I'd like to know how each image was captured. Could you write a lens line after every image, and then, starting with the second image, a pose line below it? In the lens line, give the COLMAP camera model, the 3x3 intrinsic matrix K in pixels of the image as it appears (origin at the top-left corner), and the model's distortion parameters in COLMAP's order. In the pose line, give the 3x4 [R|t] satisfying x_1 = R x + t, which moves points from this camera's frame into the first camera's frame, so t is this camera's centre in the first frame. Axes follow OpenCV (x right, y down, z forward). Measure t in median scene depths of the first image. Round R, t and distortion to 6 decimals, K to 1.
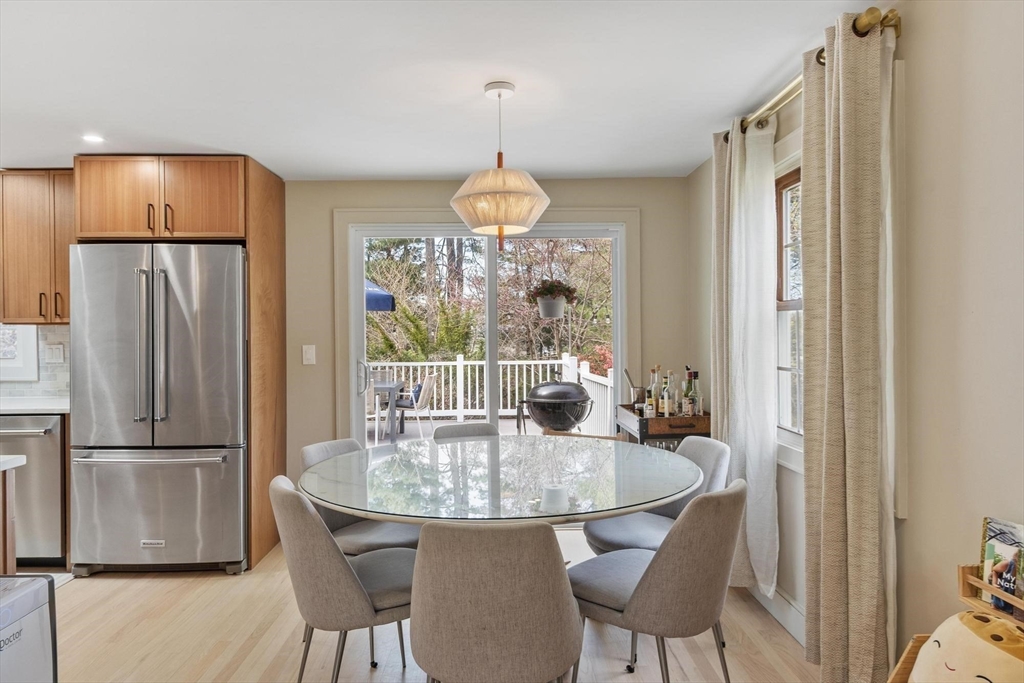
lens RADIAL K [[642.2, 0, 512.3], [0, 642.2, 338.7], [0, 0, 1]] dist [0.001672, 0.000607]
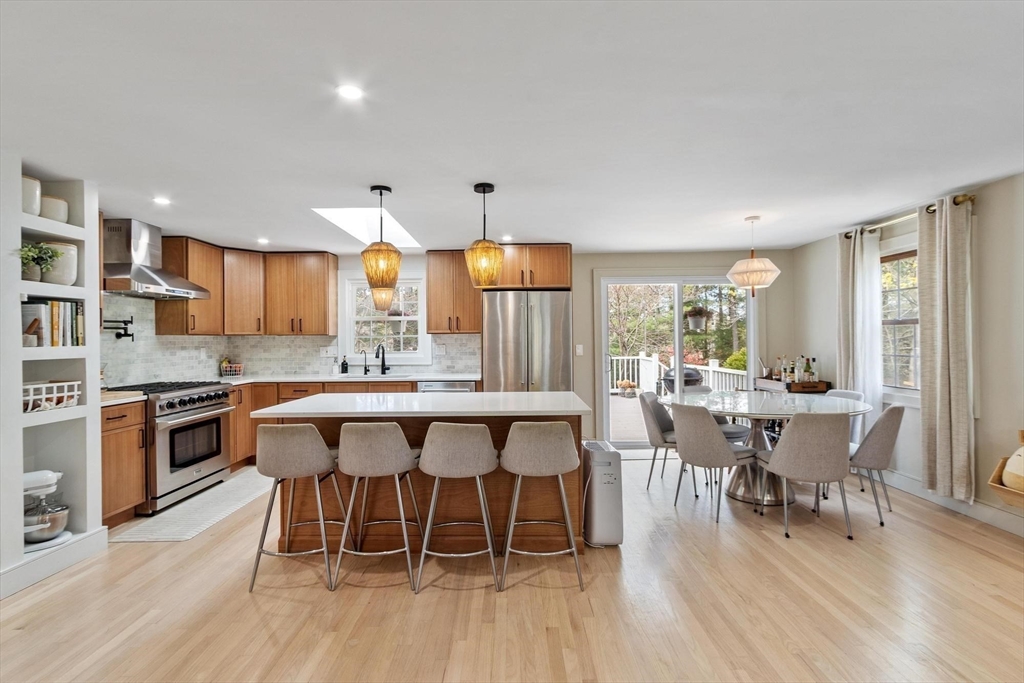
lens RADIAL K [[482.1, 0, 512.0], [0, 482.1, 341.5], [0, 0, 1]] dist [0.000927, -0.000238]
pose [[0.999518, -0.002857, -0.030911, -0.548162], [0.002732, 0.999988, -0.004069, 0.006931], [0.030923, 0.003983, 0.999514, -0.419429]]
